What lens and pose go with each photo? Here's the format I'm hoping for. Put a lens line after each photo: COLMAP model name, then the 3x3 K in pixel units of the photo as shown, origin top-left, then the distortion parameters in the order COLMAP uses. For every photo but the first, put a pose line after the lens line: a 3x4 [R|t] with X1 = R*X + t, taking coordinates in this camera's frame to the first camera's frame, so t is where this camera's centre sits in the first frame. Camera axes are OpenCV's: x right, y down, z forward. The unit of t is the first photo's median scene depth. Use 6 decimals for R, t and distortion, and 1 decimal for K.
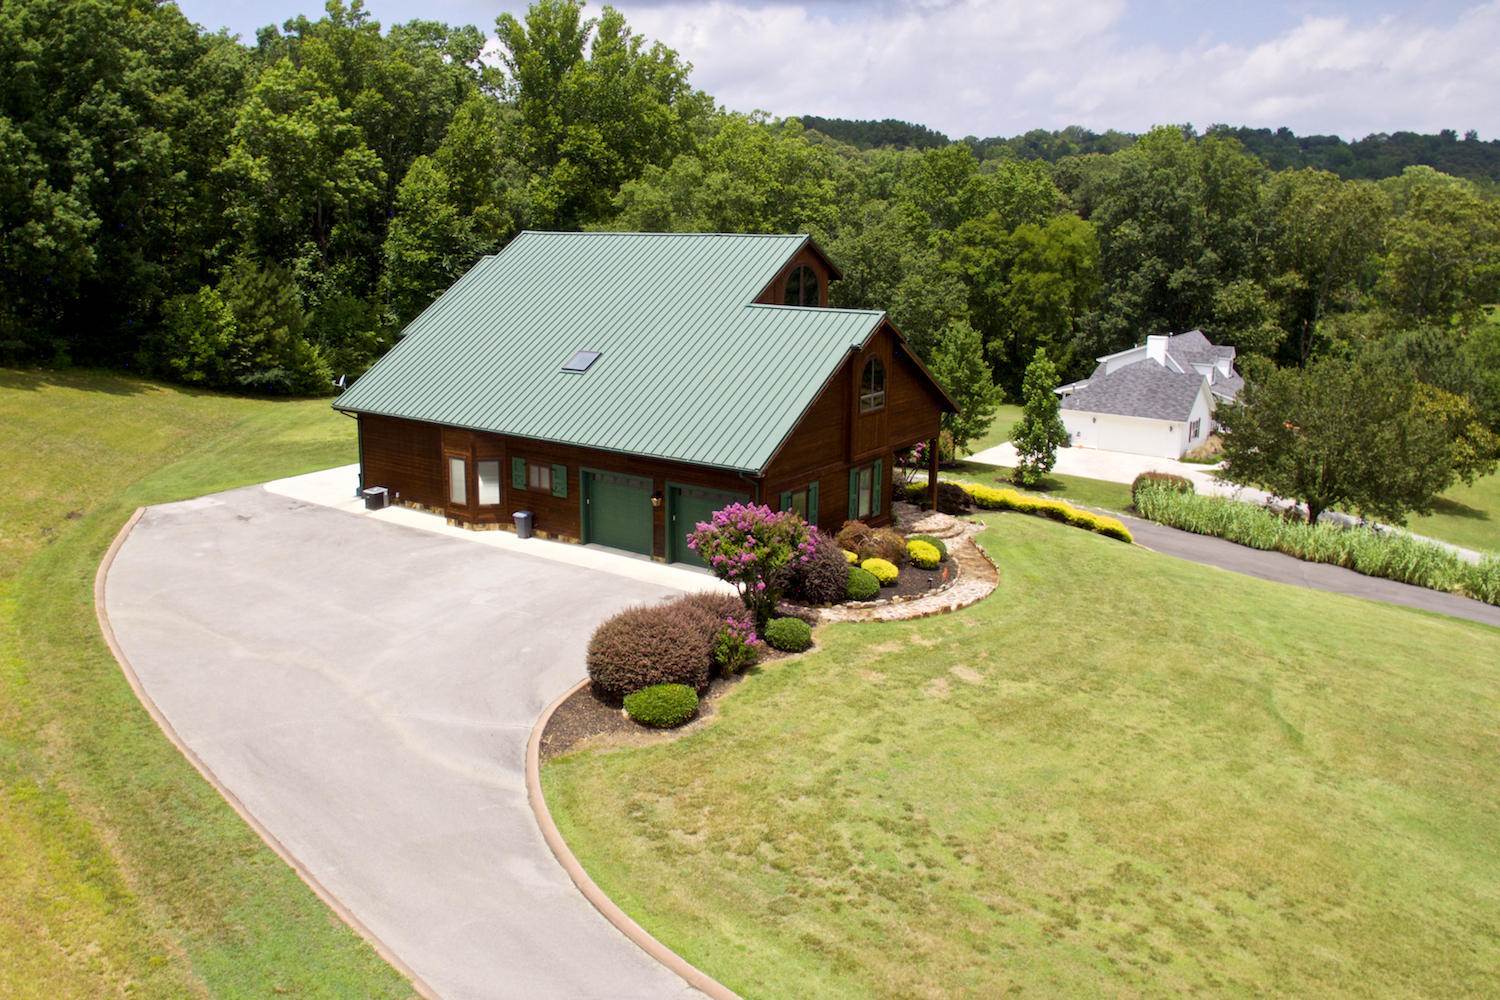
lens RADIAL K [[1205.2, 0, 638.7], [0, 1205.2, 451.5], [0, 0, 1]] dist [-0.133729, 0.103042]
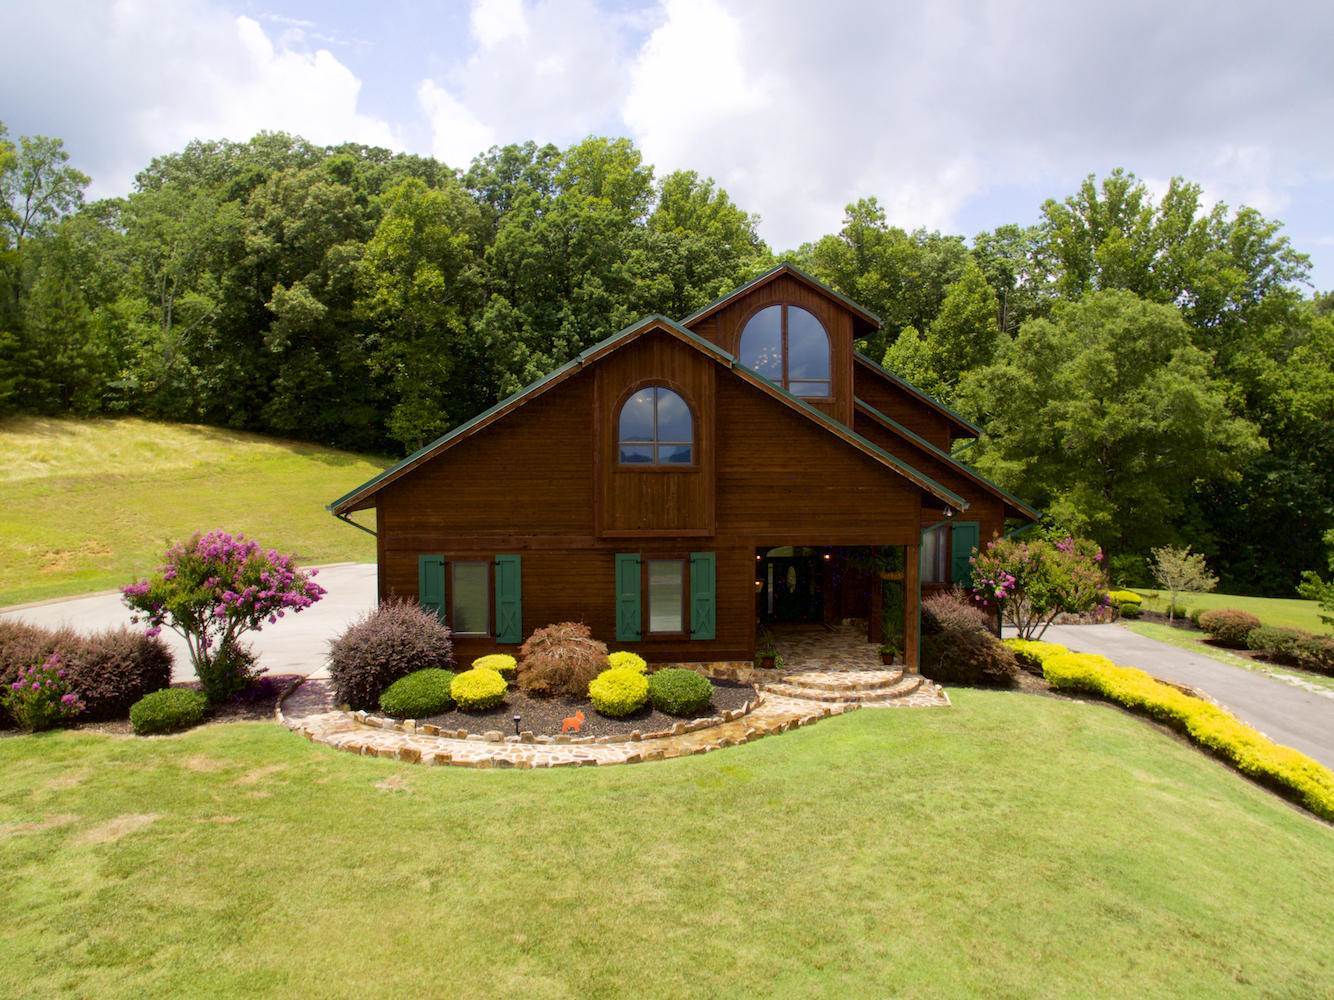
lens RADIAL K [[915.3, 0, 674.0], [0, 915.3, 505.1], [0, 0, 1]] dist [-0.116481, 0.081388]
pose [[0.696333, 0.035677, -0.716832, 0.249598], [-0.141785, 0.985919, -0.088661, 0.013127], [0.703575, 0.163374, 0.691586, 0.294846]]
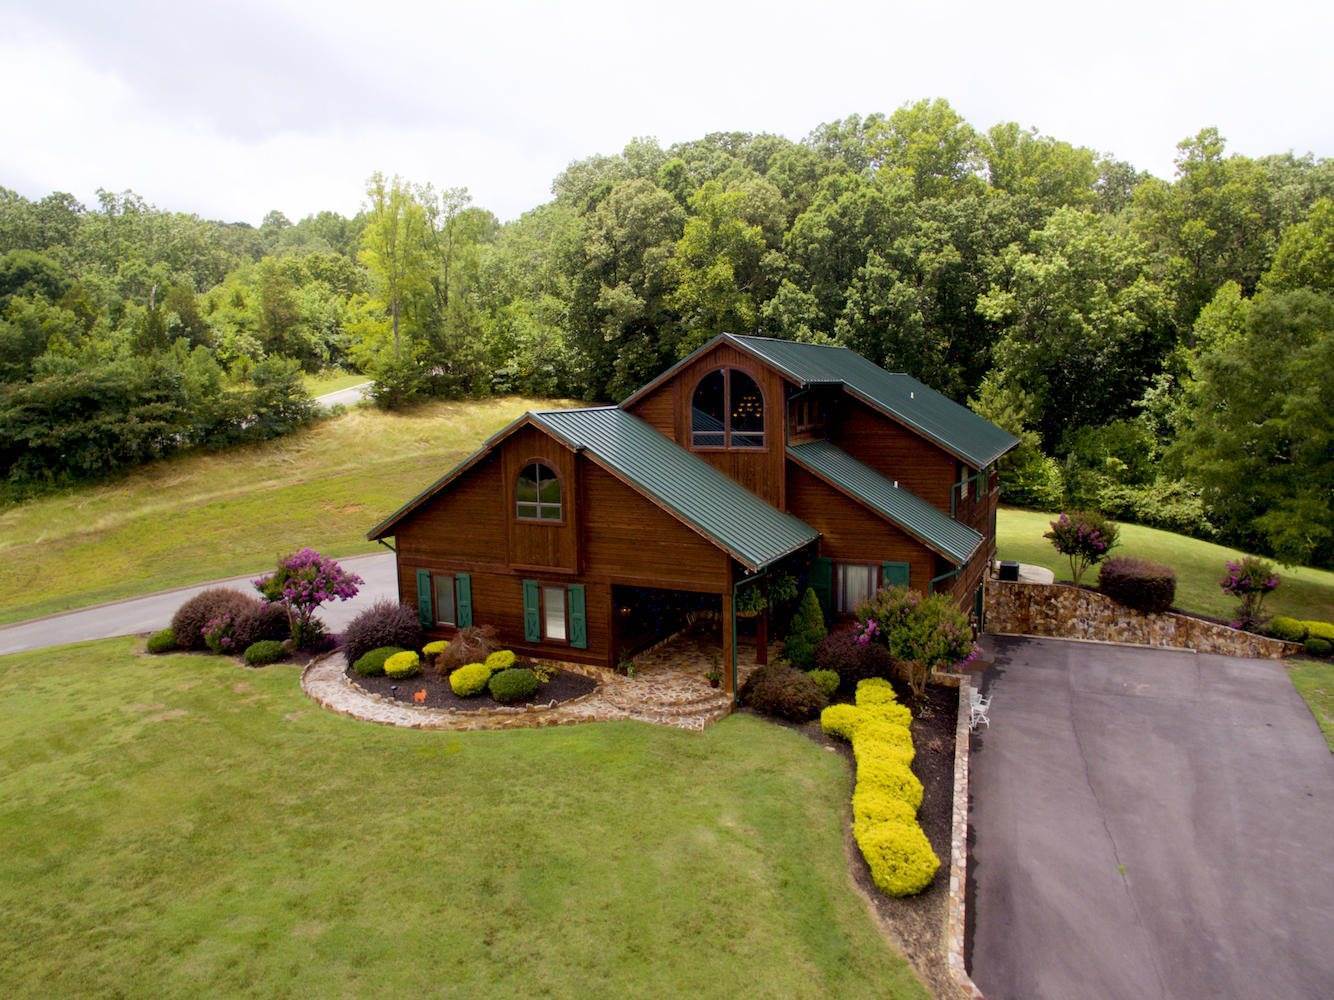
lens RADIAL K [[915.3, 0, 674.0], [0, 915.3, 505.1], [0, 0, 1]] dist [-0.116481, 0.081388]
pose [[0.225592, 0.123447, -0.966369, 0.391348], [-0.174797, 0.980971, 0.084507, -0.054086], [0.958412, 0.149854, 0.242878, 0.412485]]
